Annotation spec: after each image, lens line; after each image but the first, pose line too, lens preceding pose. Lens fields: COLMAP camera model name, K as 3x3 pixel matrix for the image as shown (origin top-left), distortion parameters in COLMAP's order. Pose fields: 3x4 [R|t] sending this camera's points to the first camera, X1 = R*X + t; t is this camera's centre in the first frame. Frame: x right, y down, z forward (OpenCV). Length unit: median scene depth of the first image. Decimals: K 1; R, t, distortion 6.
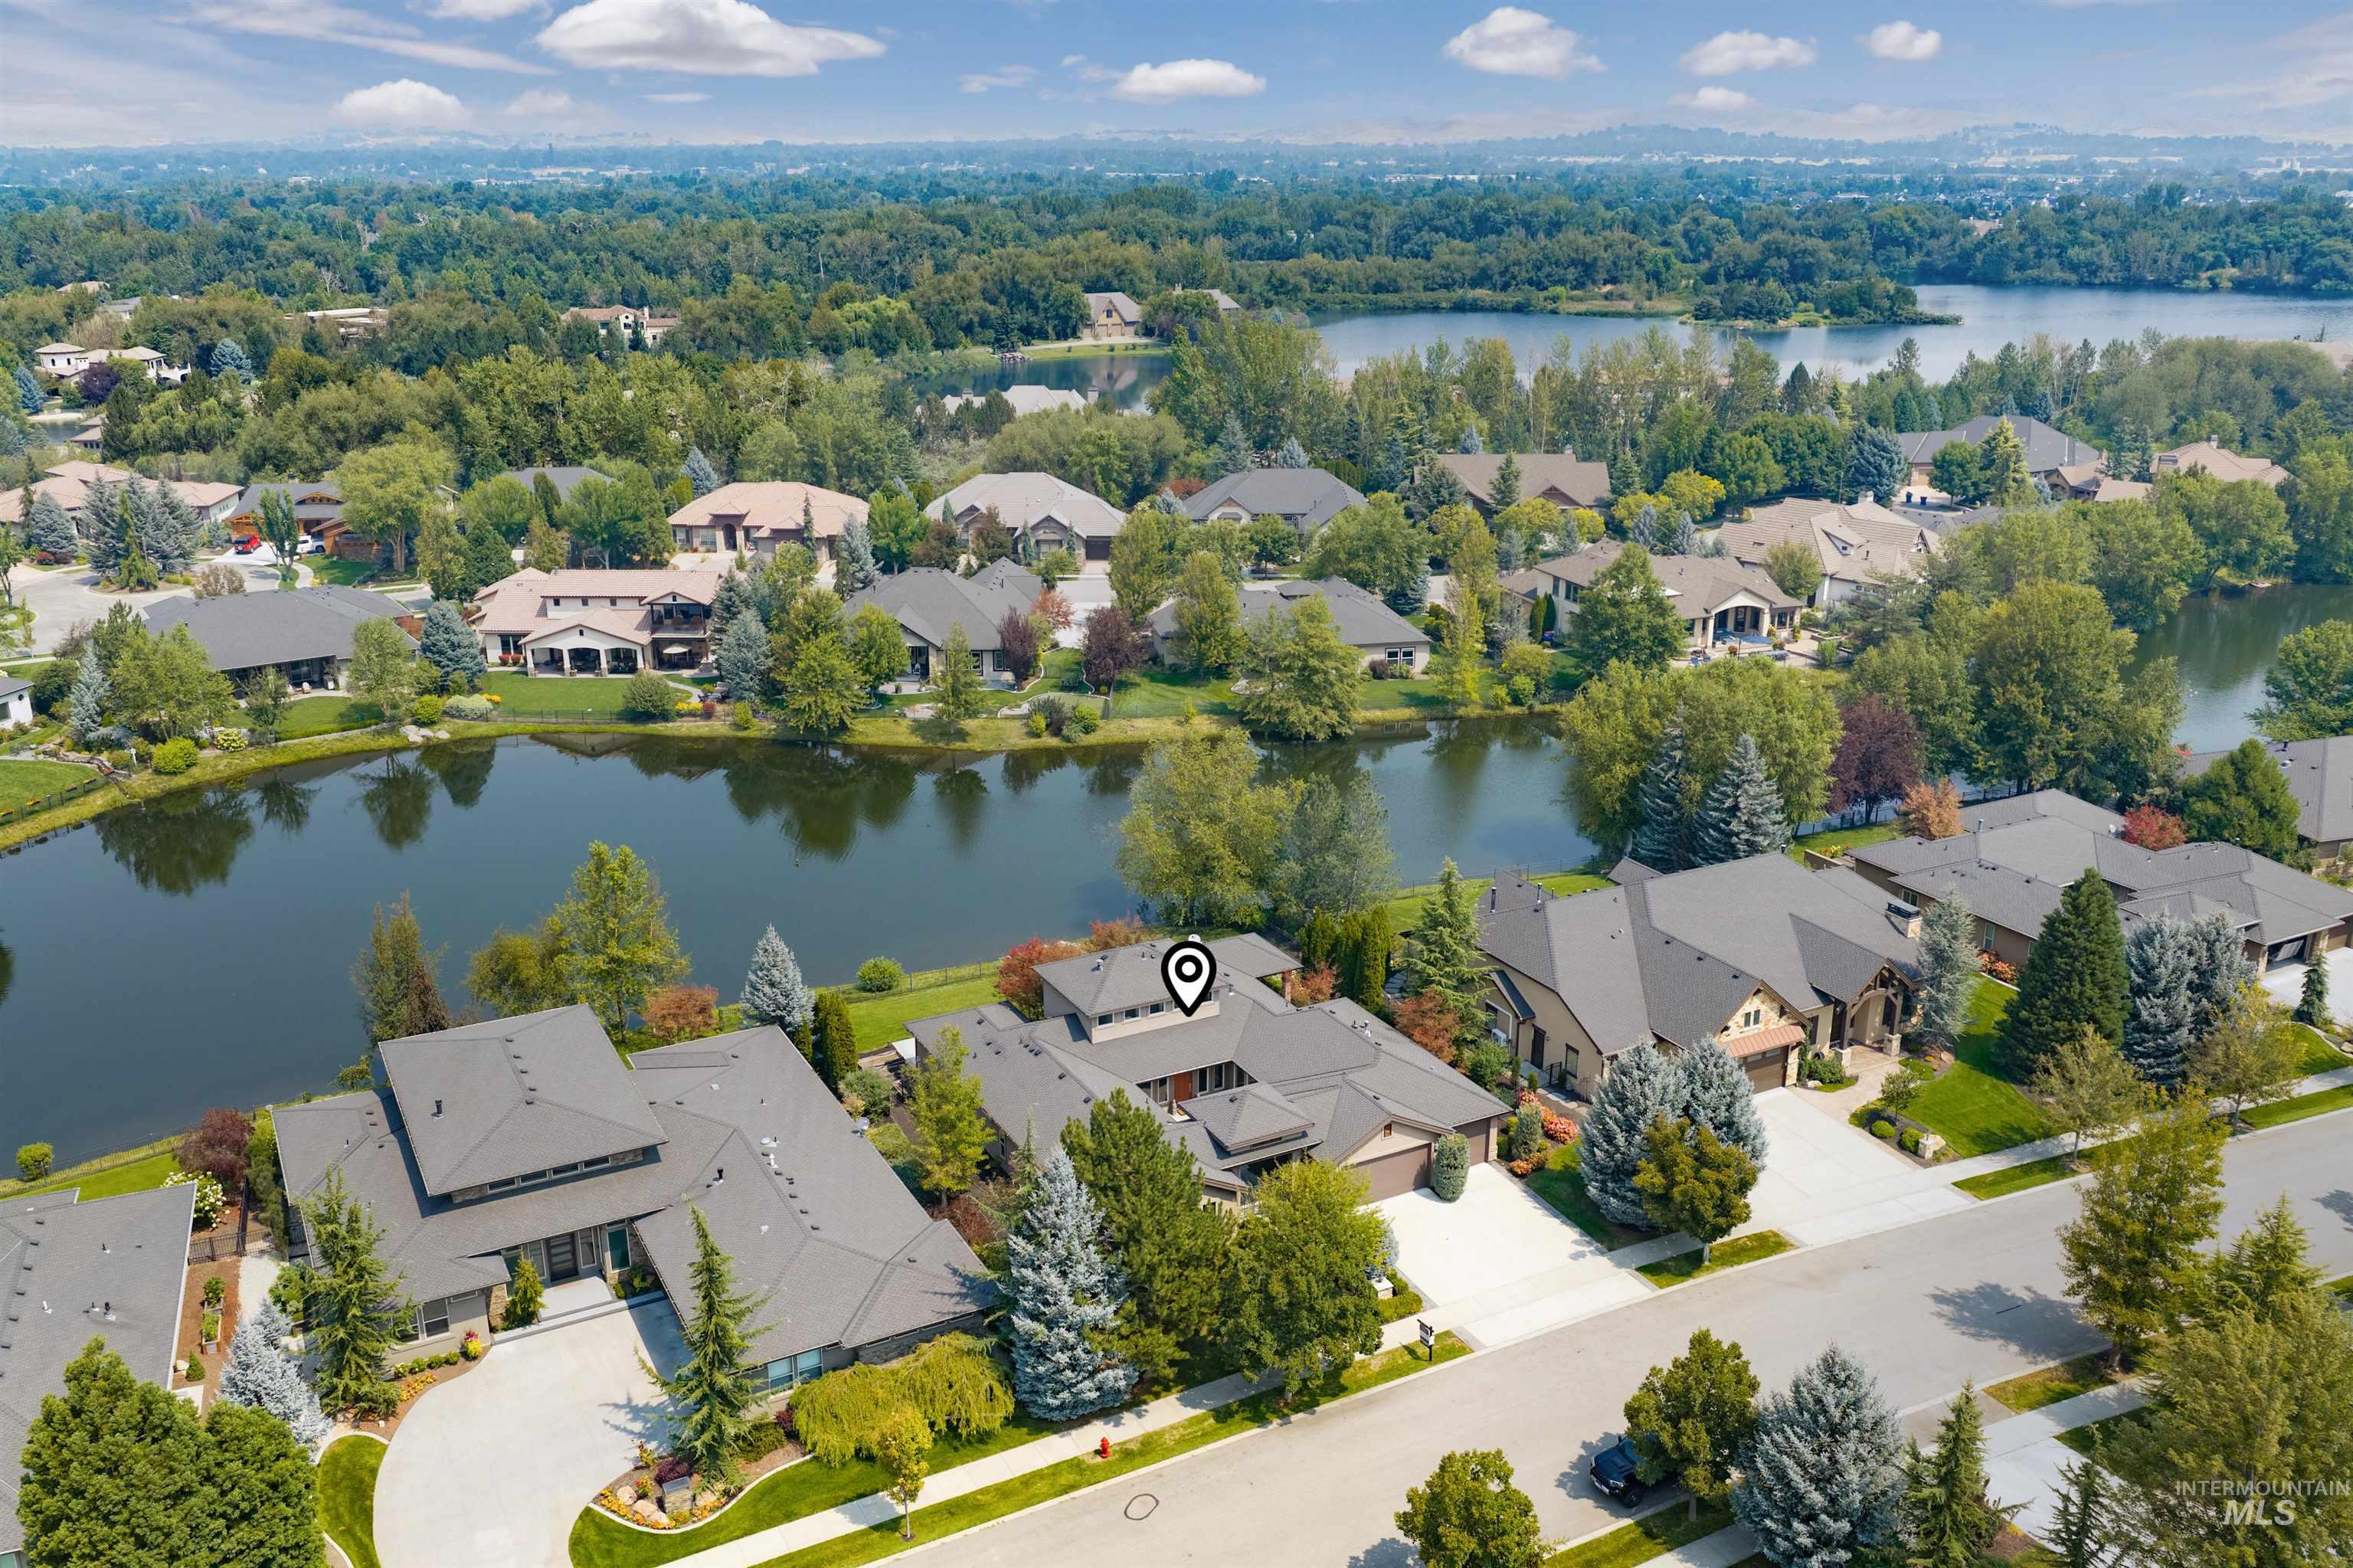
lens RADIAL K [[1942.1, 0, 1177.5], [0, 1942.1, 791.6], [0, 0, 1]] dist [0.022621, -0.041651]
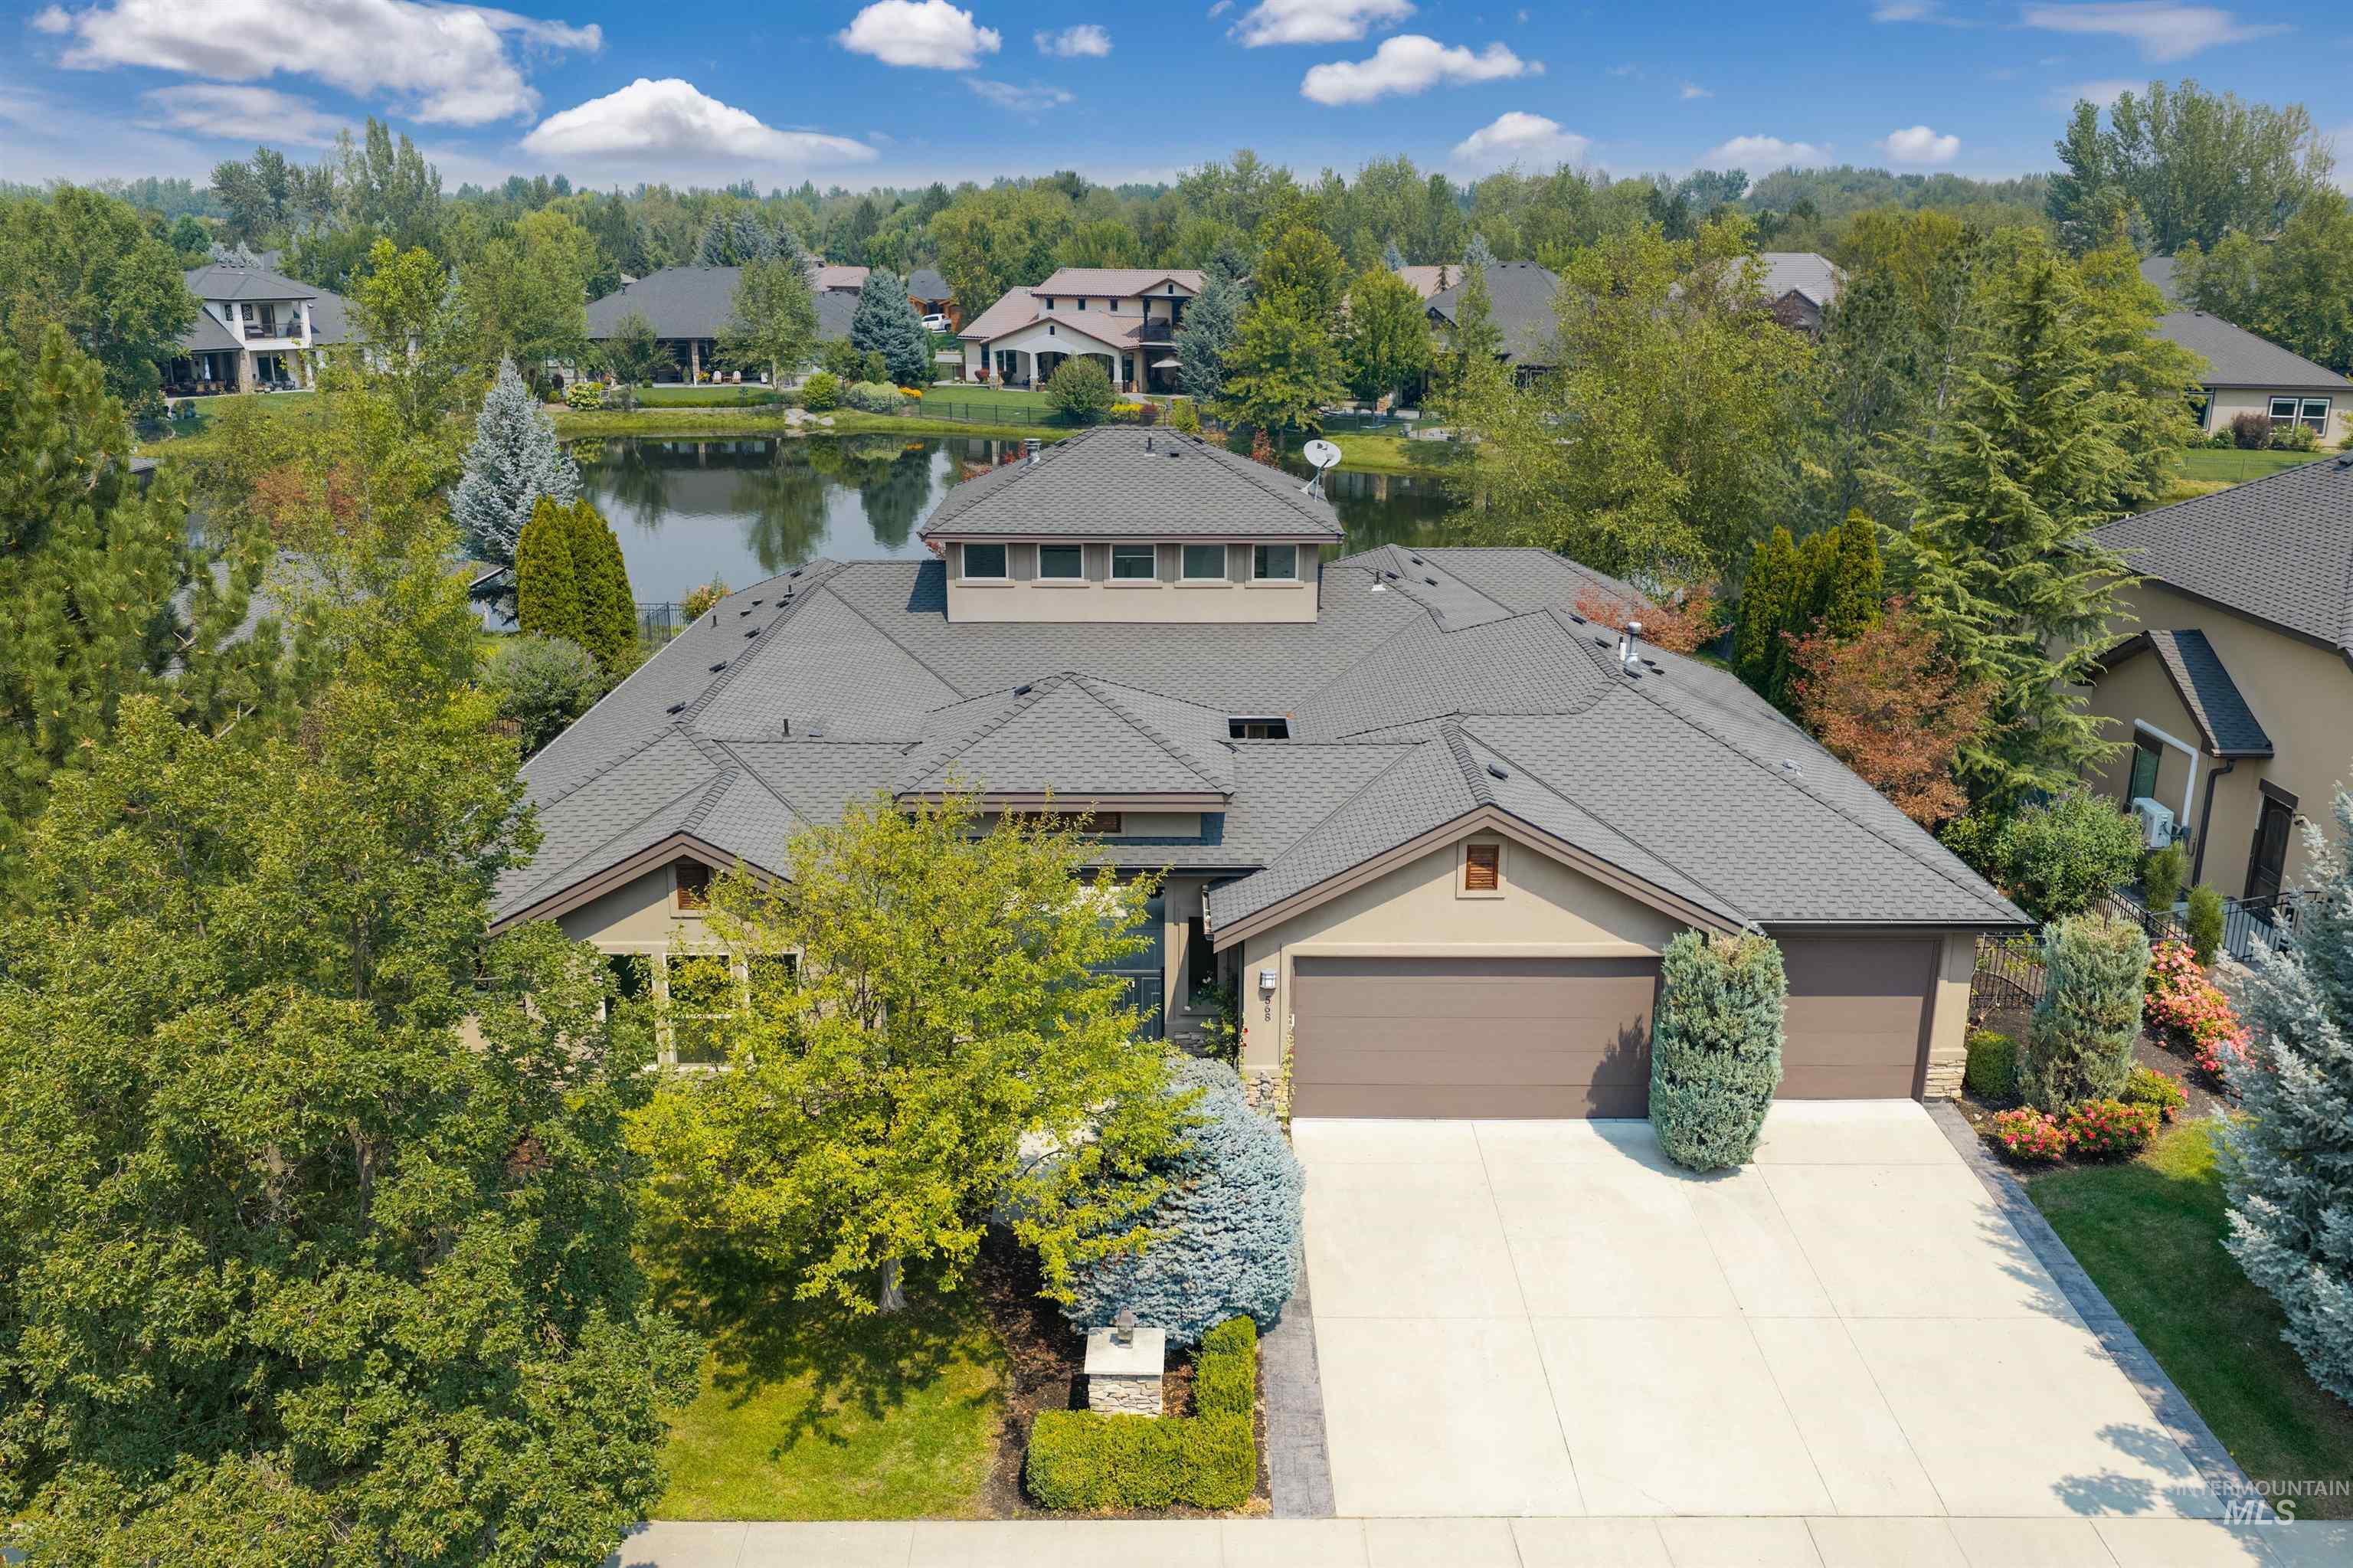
lens RADIAL K [[1942.1, 0, 1172.9], [0, 1942.1, 792.4], [0, 0, 1]] dist [0.022621, -0.041651]
pose [[0.881605, 0.134523, -0.452412, 0.105222], [-0.148869, 0.988849, 0.003933, 0.091099], [0.447896, 0.063883, 0.891801, 0.390938]]
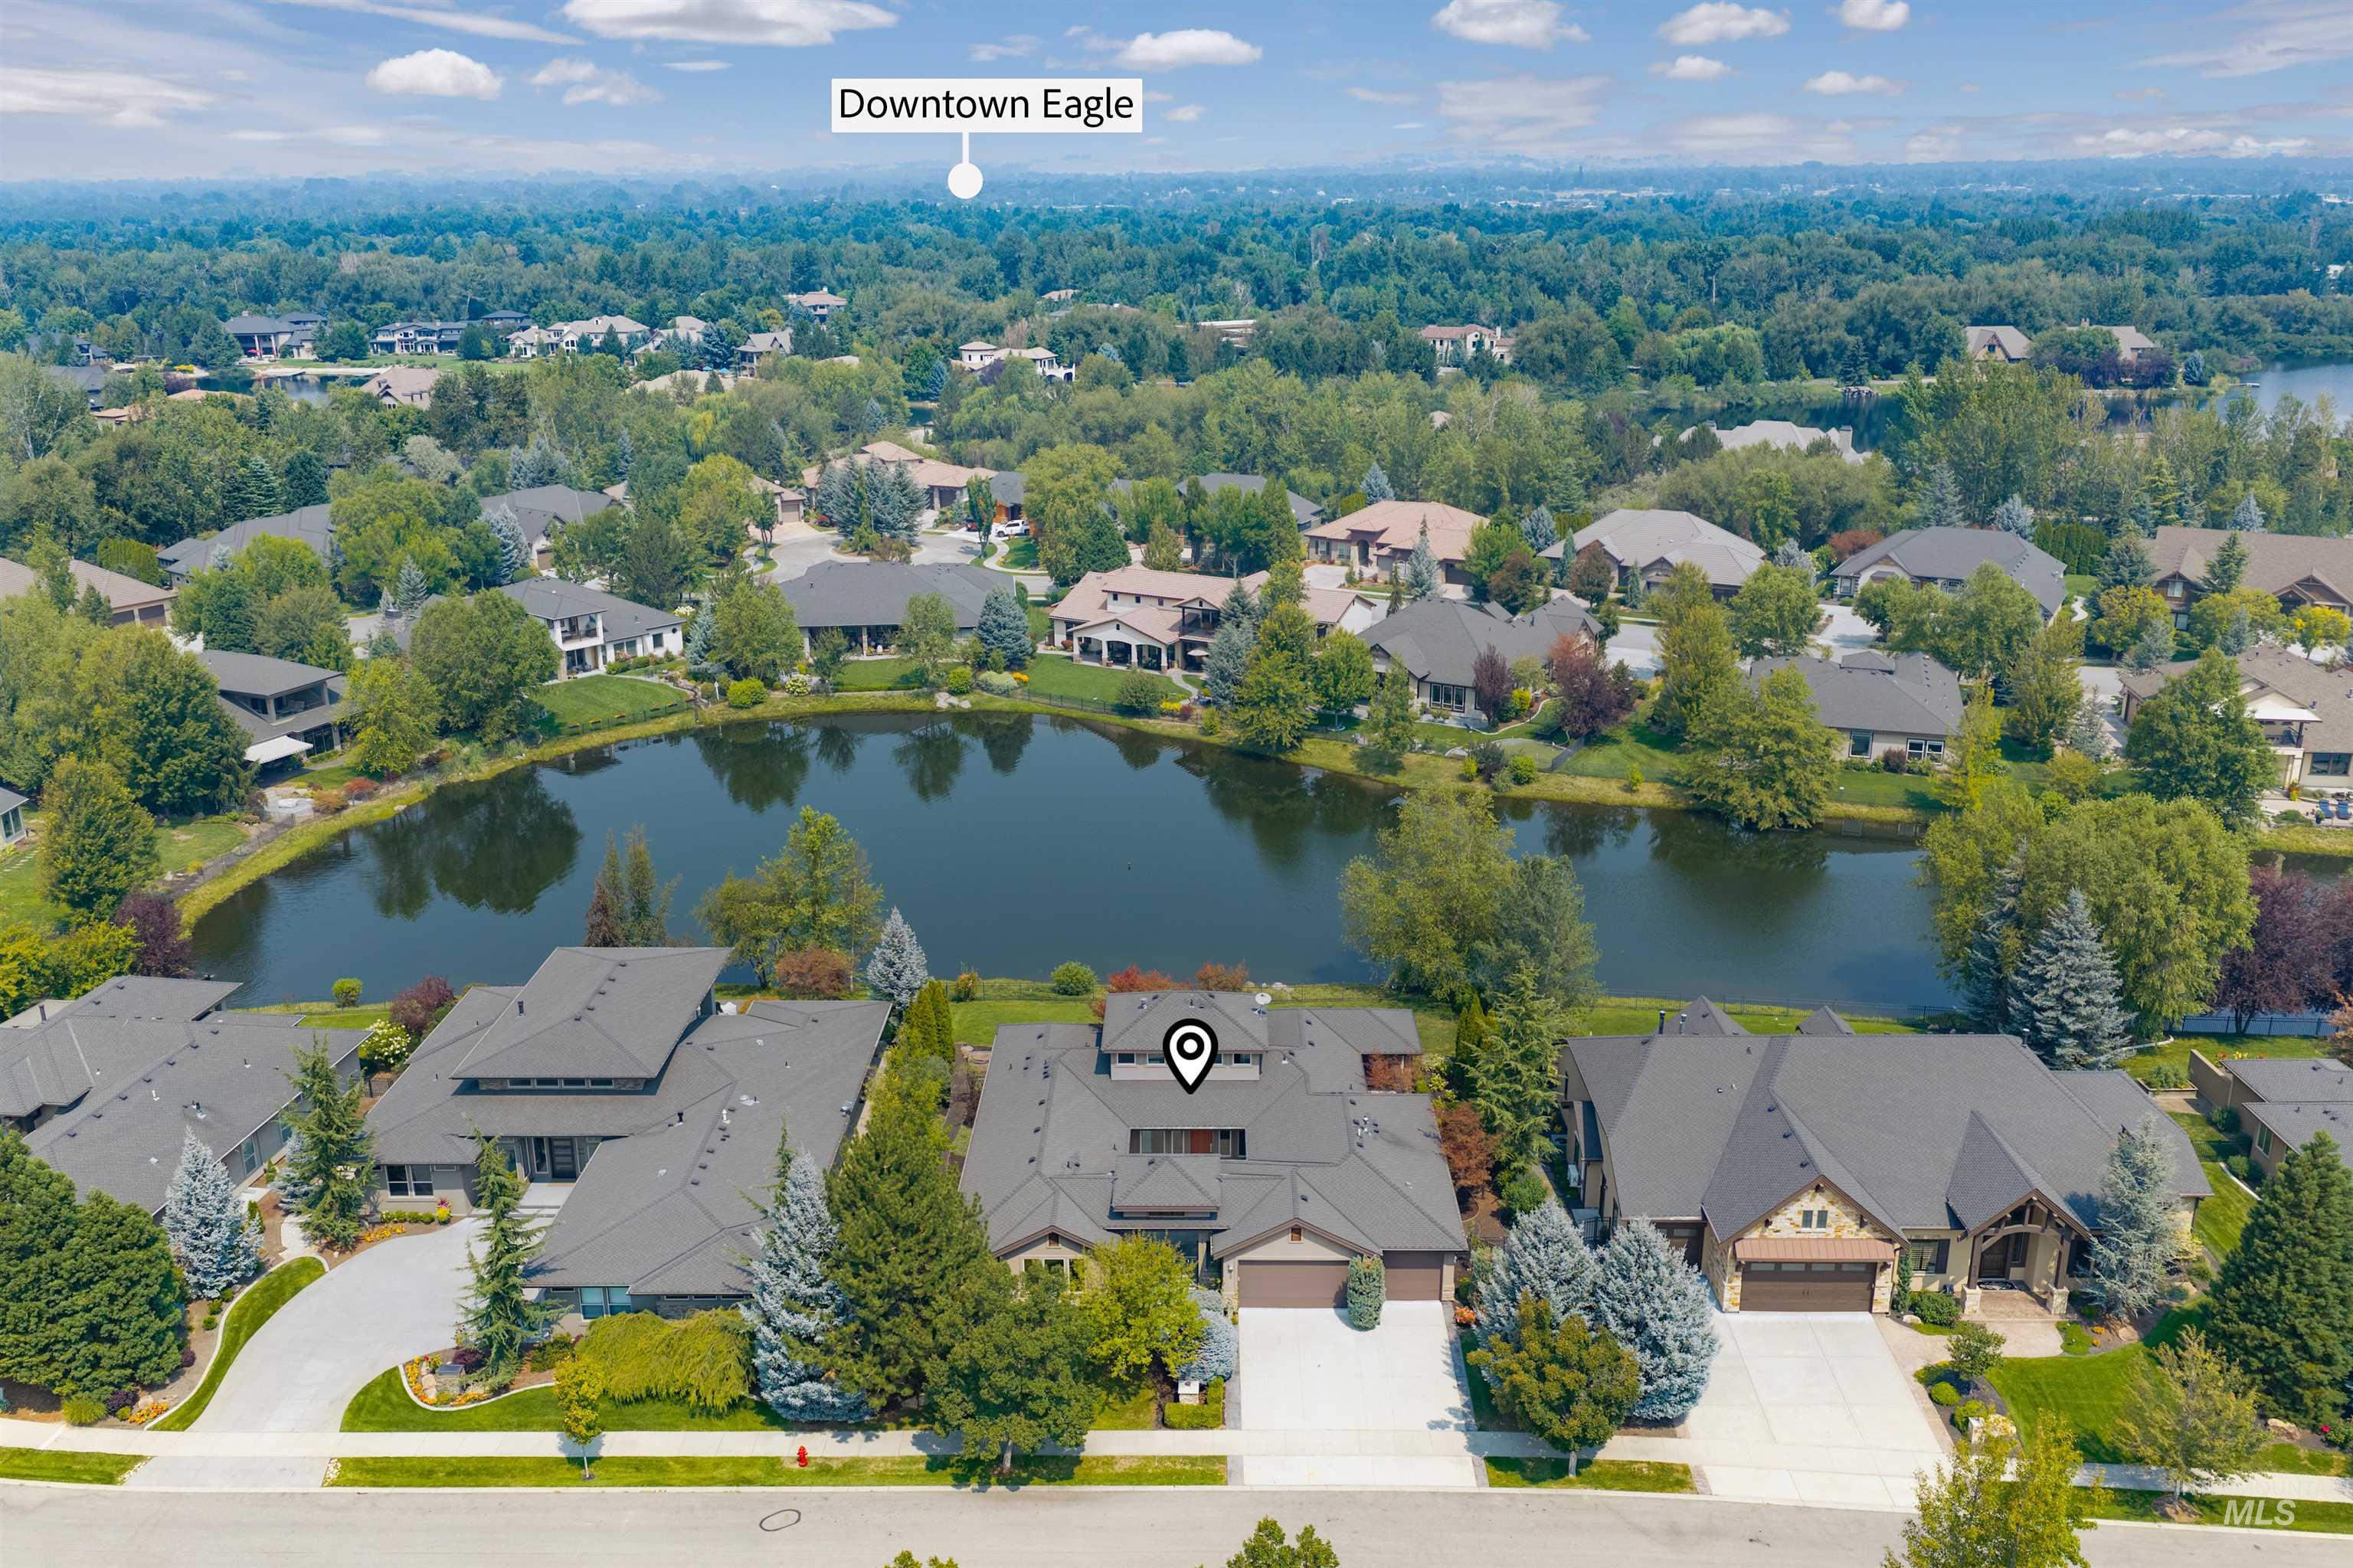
lens RADIAL K [[1942.1, 0, 1177.5], [0, 1942.1, 787.6], [0, 0, 1]] dist [0.022621, -0.041651]
pose [[0.875278, 0.141335, -0.462508, 0.245887], [-0.146803, 0.988866, 0.024363, -0.026911], [0.460801, 0.046574, 0.886280, 0.077917]]
